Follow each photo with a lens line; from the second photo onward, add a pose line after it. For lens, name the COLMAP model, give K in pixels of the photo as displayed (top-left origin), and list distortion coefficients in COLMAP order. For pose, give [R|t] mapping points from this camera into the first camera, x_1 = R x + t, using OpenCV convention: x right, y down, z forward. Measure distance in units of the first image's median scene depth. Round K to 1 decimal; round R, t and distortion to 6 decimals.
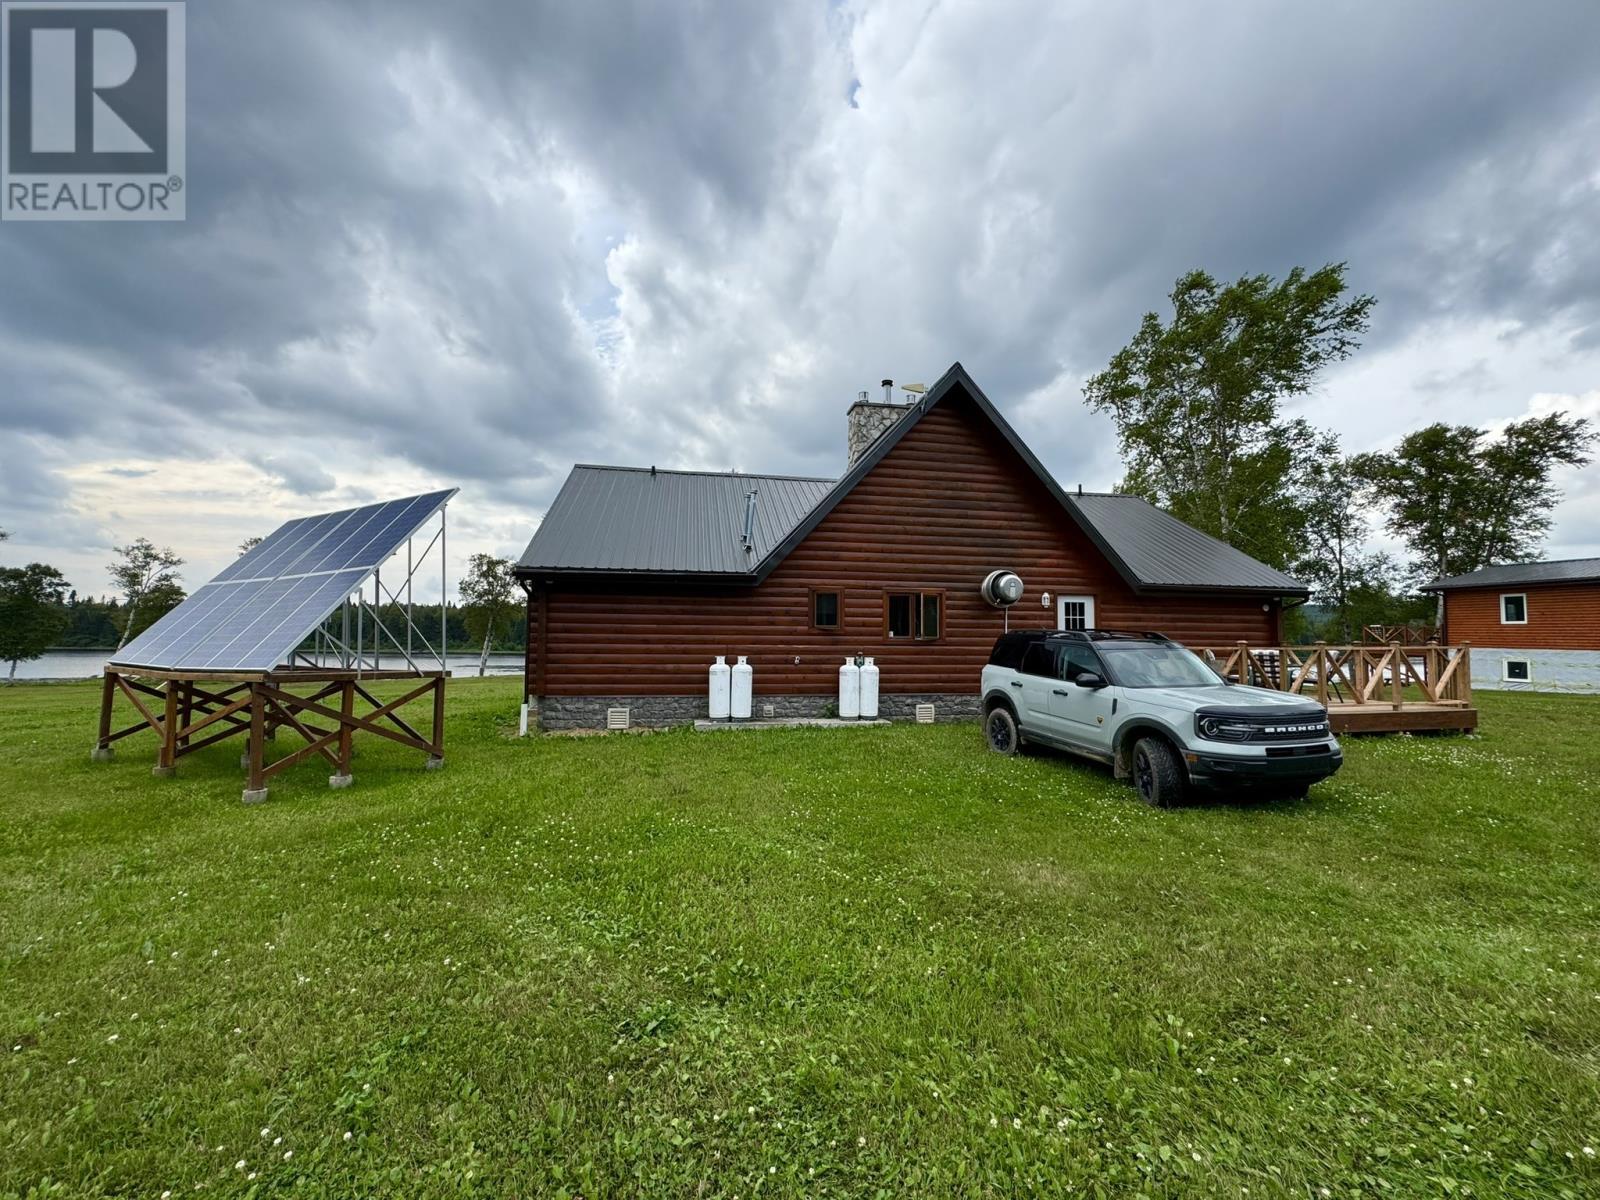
lens RADIAL K [[638.8, 0, 796.6], [0, 638.8, 605.4], [0, 0, 1]] dist [-0.004052, -0.000302]
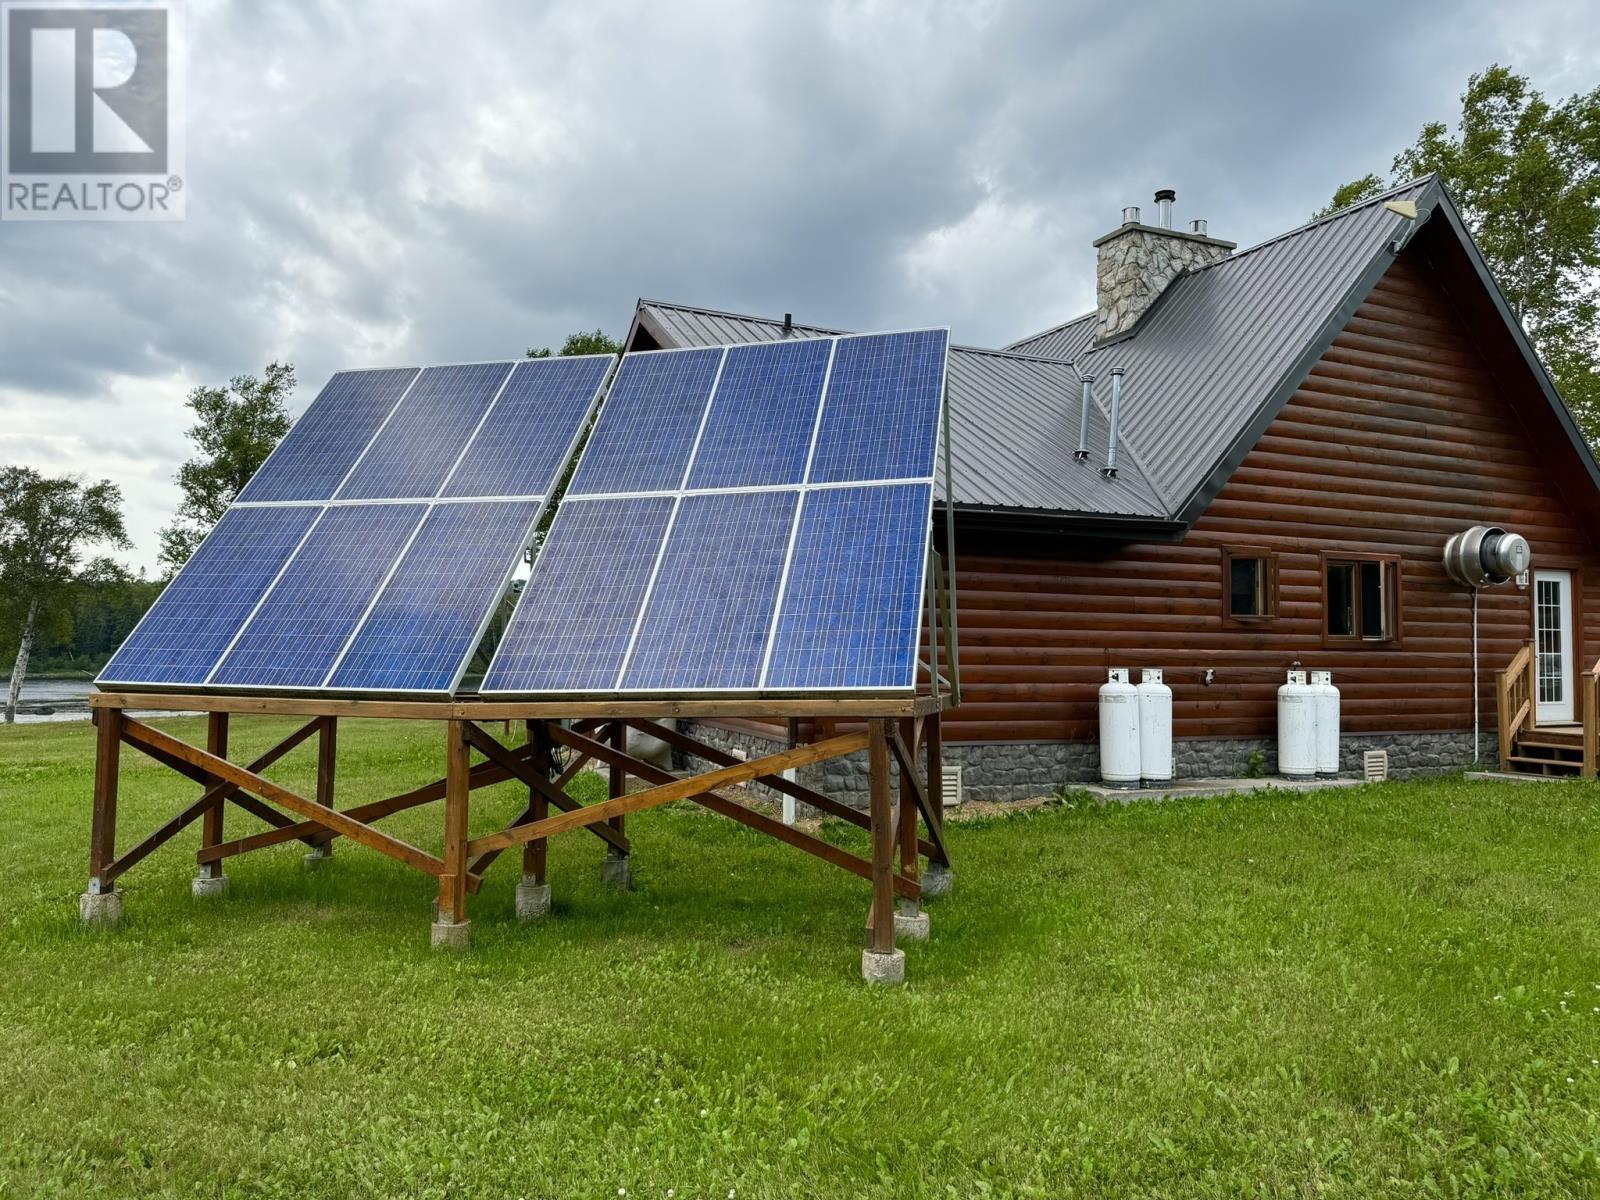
lens RADIAL K [[1146.3, 0, 800.0], [0, 1146.3, 600.0], [0, 0, 1]] dist [0.114206, -0.165438]
pose [[0.965937, 0.010560, 0.258563, -0.591540], [-0.012324, 0.999911, 0.005200, 0.017317], [-0.258485, -0.008210, 0.965980, 0.098735]]
